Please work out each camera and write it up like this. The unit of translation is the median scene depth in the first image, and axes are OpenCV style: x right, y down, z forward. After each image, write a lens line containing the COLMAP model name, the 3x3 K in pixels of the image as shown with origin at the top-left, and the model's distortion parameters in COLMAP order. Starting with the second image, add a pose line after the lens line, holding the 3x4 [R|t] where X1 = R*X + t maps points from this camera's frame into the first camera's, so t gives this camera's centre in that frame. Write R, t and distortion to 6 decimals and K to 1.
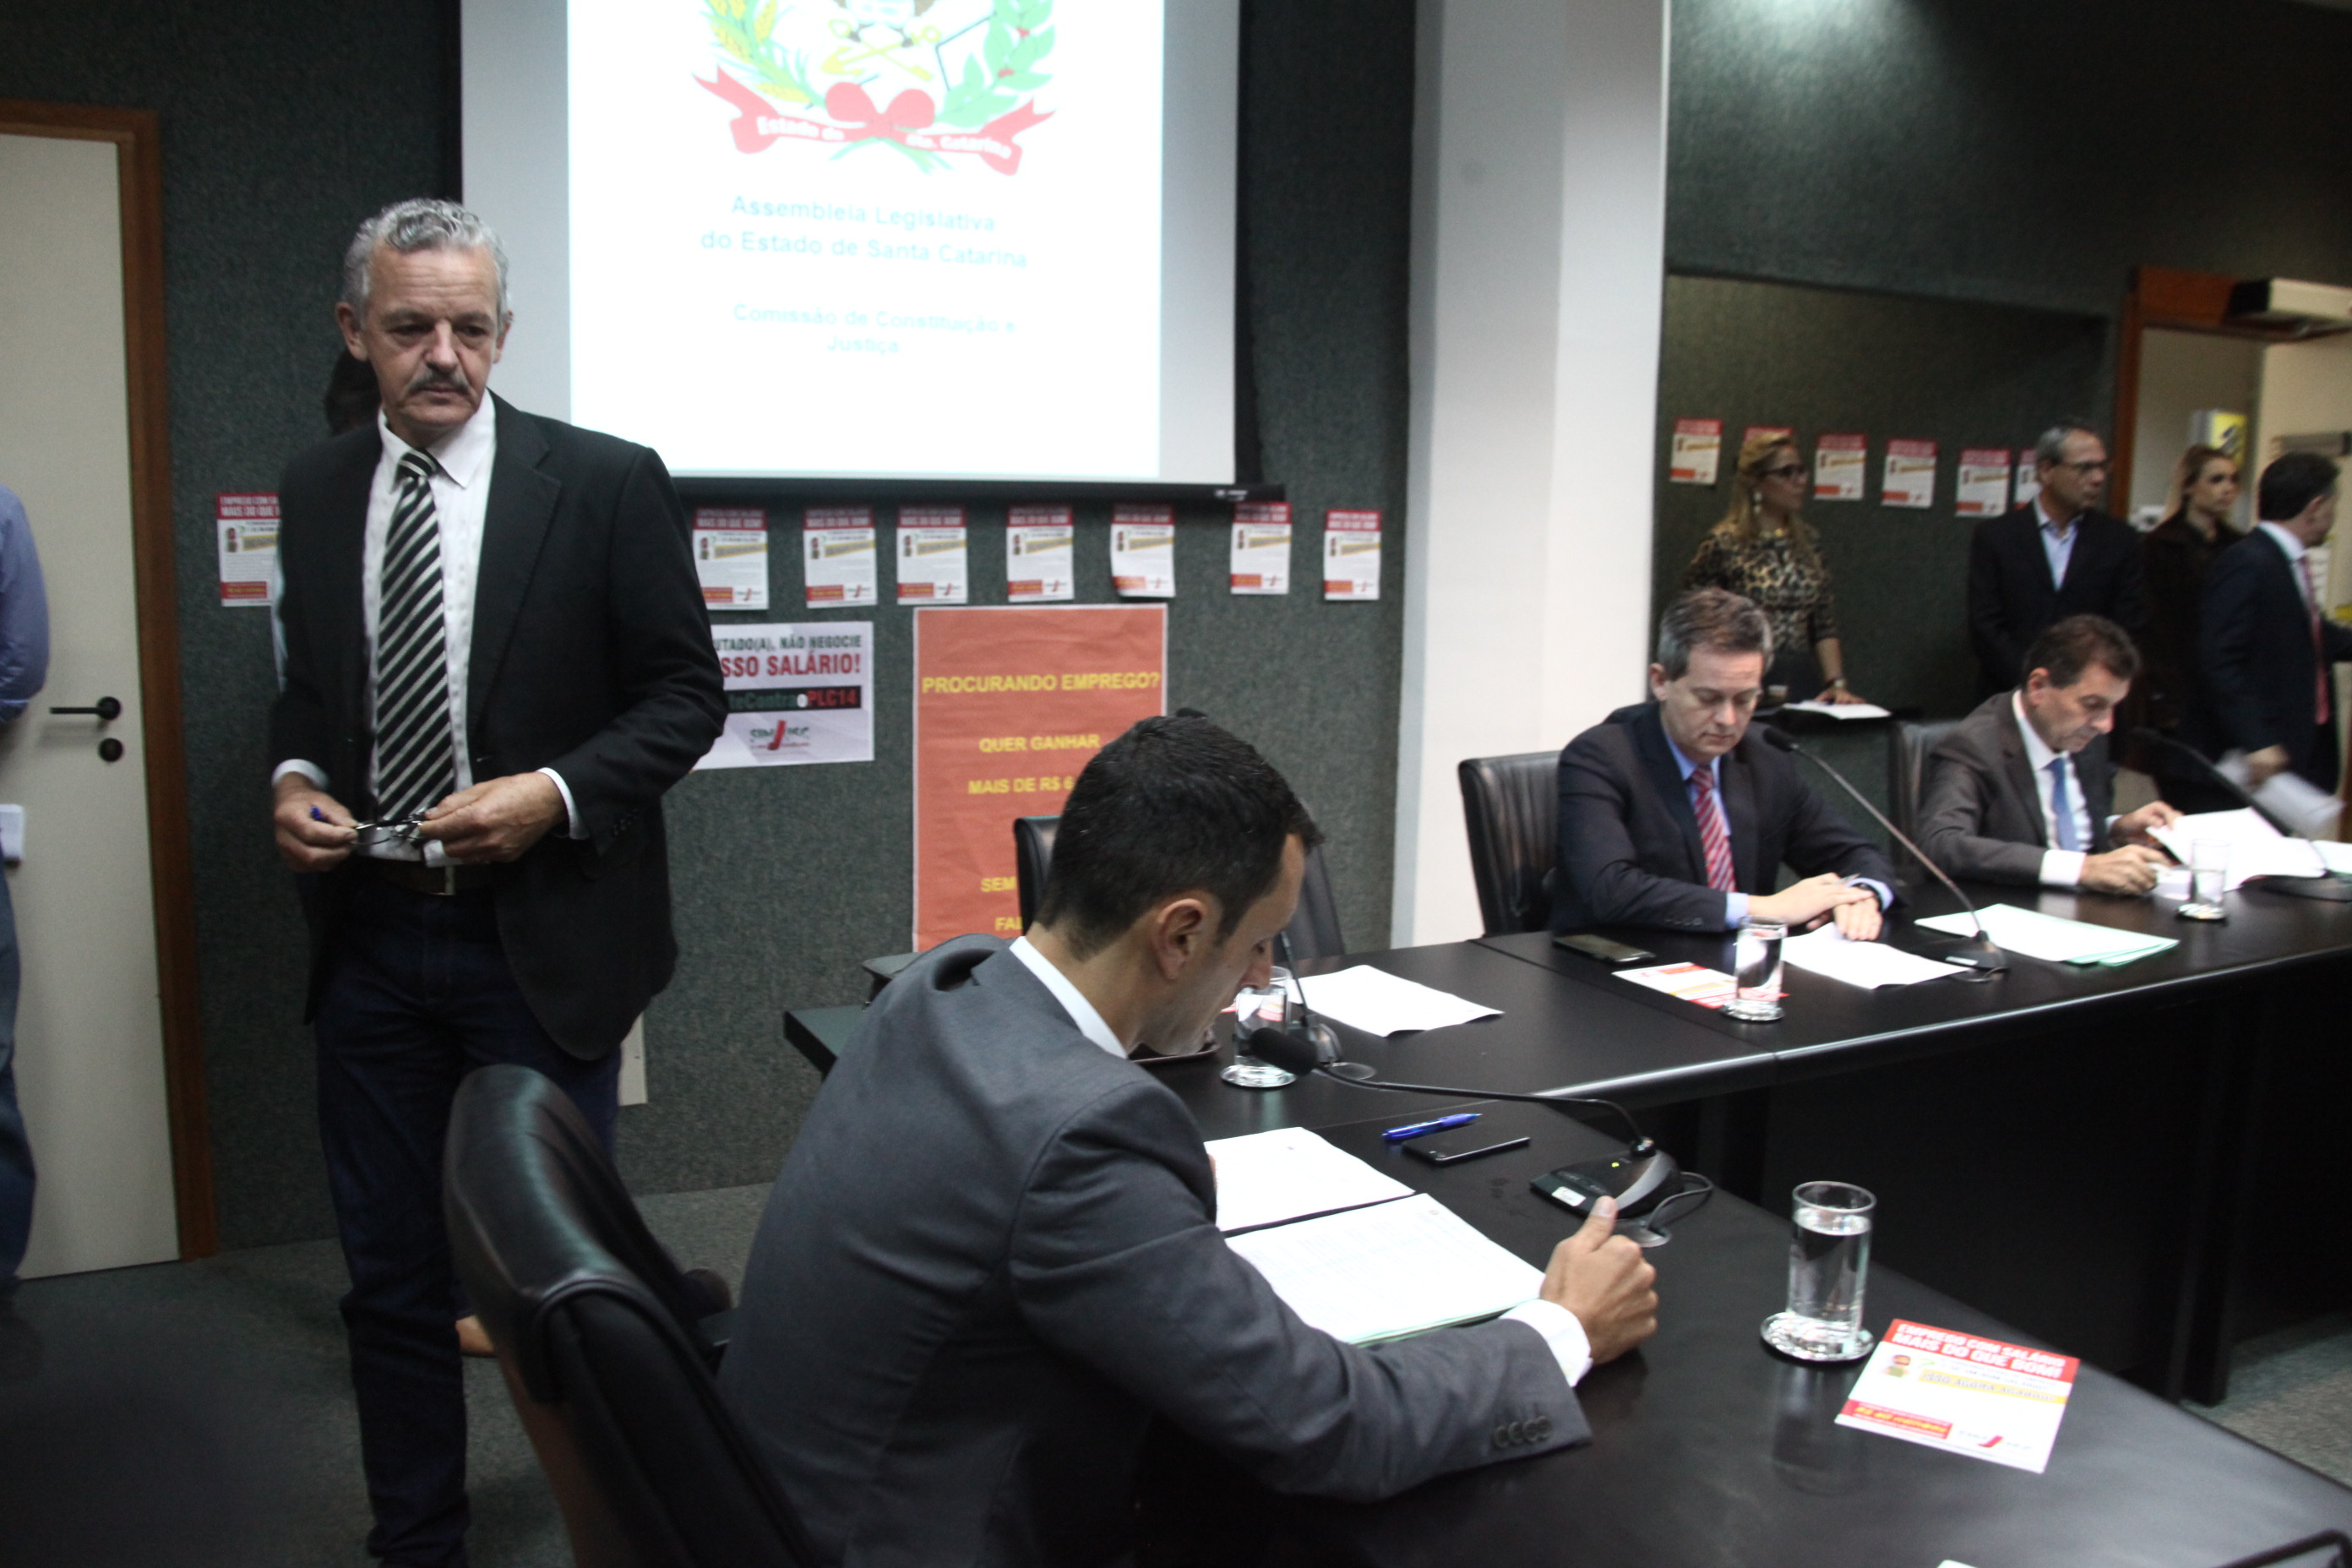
lens RADIAL K [[2078.9, 0, 1176.4], [0, 2078.9, 775.4], [0, 0, 1]] dist [-0.052857, 0.004656]
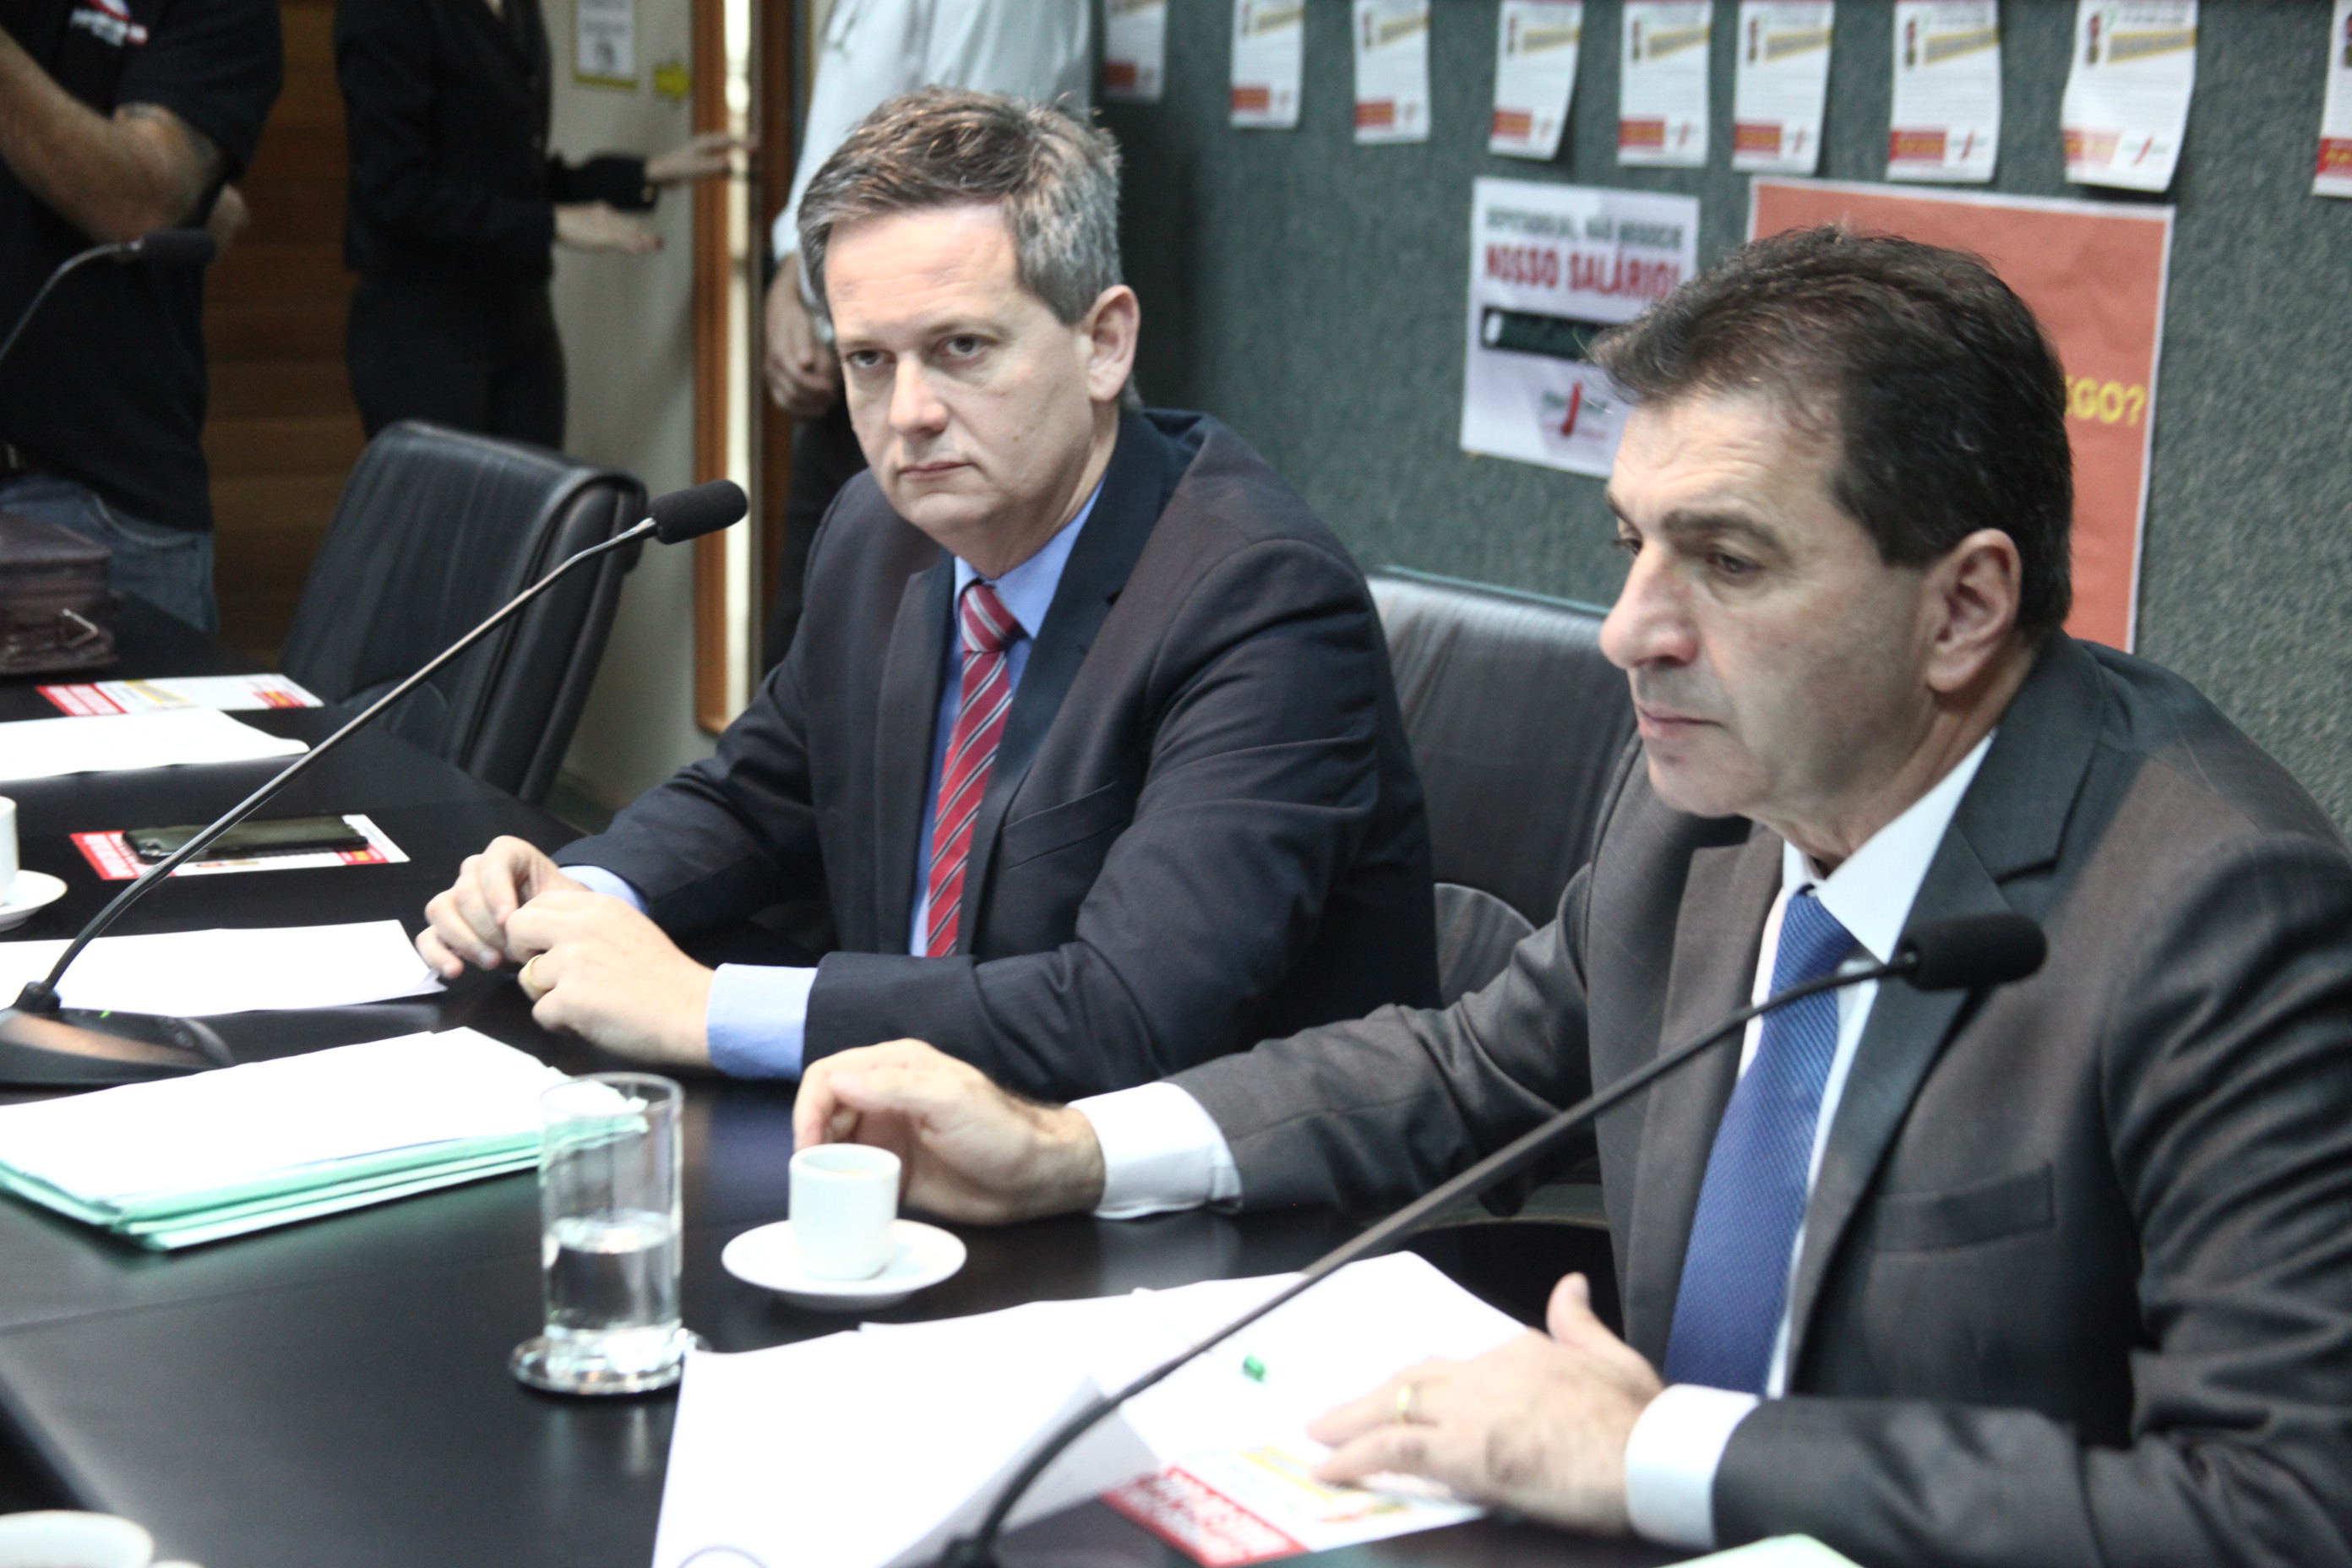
lens RADIAL K [[4362.7, 0, 1175.6], [0, 4362.7, 784.9], [0, 0, 1]] dist [0.161216, 0.000000]
pose [[-0.025070, 0.166470, -0.985728, 0.867520], [-0.157043, 0.973139, 0.168338, -0.093108], [0.987273, 0.159022, 0.001746, 0.891685]]
